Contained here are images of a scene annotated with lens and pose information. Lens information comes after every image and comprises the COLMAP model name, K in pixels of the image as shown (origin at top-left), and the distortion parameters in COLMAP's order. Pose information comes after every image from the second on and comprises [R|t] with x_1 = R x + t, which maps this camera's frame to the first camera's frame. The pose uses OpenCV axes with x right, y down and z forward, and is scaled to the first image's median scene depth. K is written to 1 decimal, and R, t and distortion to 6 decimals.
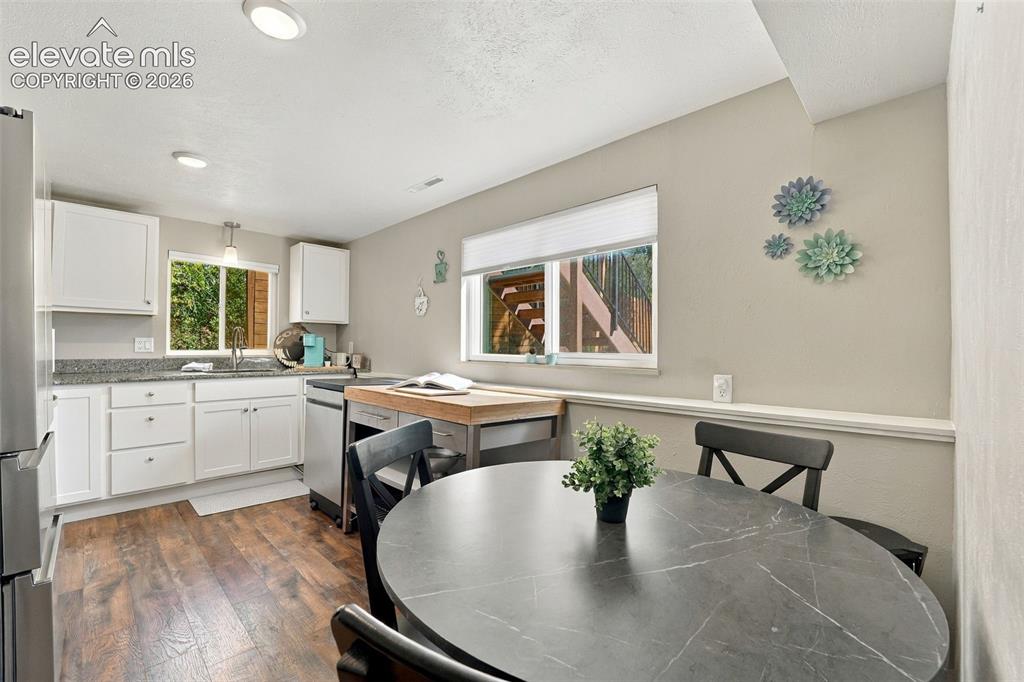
lens RADIAL K [[424.3, 0, 511.5], [0, 424.3, 344.2], [0, 0, 1]] dist [-0.014618, -0.000612]
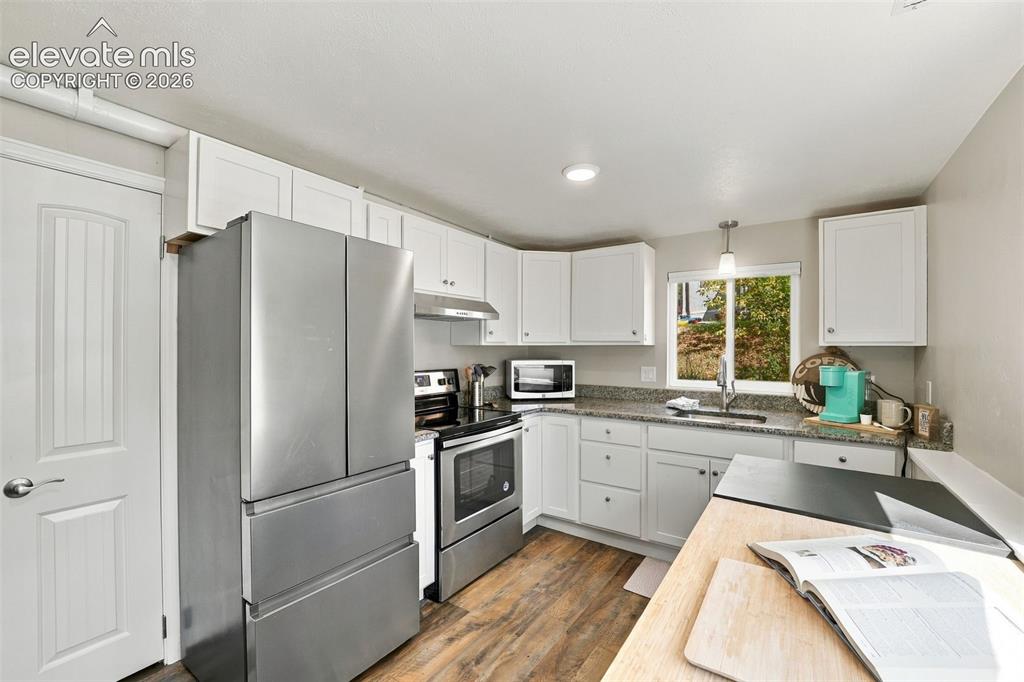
lens RADIAL K [[424.3, 0, 517.7], [0, 424.3, 351.0], [0, 0, 1]] dist [-0.014618, -0.000612]
pose [[0.180071, 0.002994, -0.983649, 0.039229], [0.000485, 0.999995, 0.003133, -0.051996], [0.983654, -0.001042, 0.180068, 0.484642]]
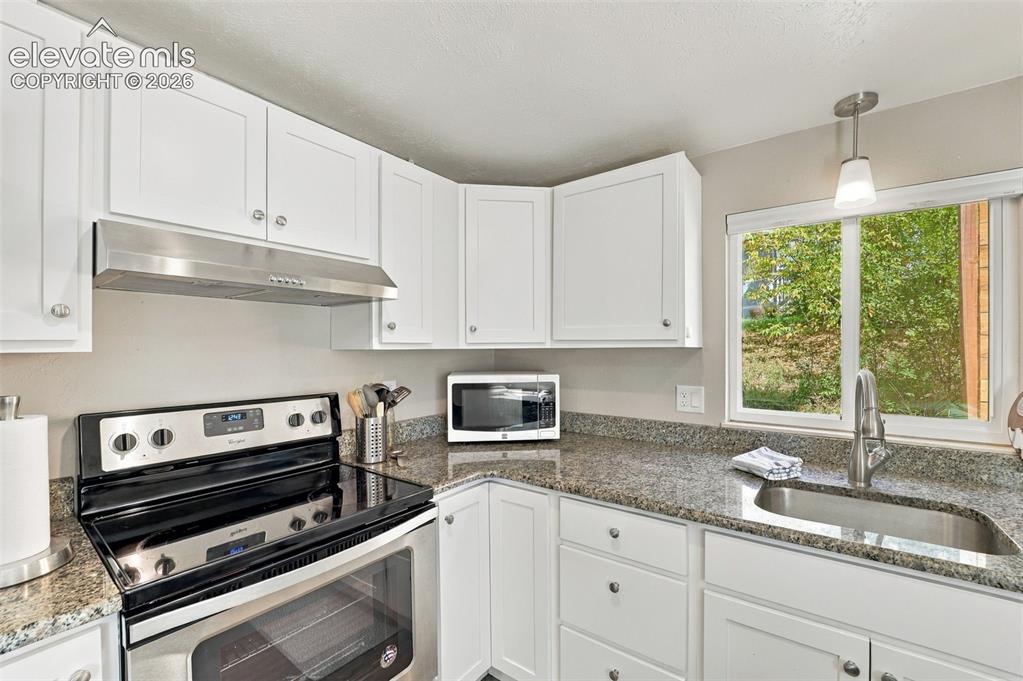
lens RADIAL K [[423.9, 0, 518.6], [0, 423.9, 348.5], [0, 0, 1]] dist [-0.014618, -0.000612]
pose [[0.137596, -0.007522, -0.990460, -0.332848], [0.006716, 0.999955, -0.006662, -0.057621], [0.990466, -0.005735, 0.137640, 0.651593]]
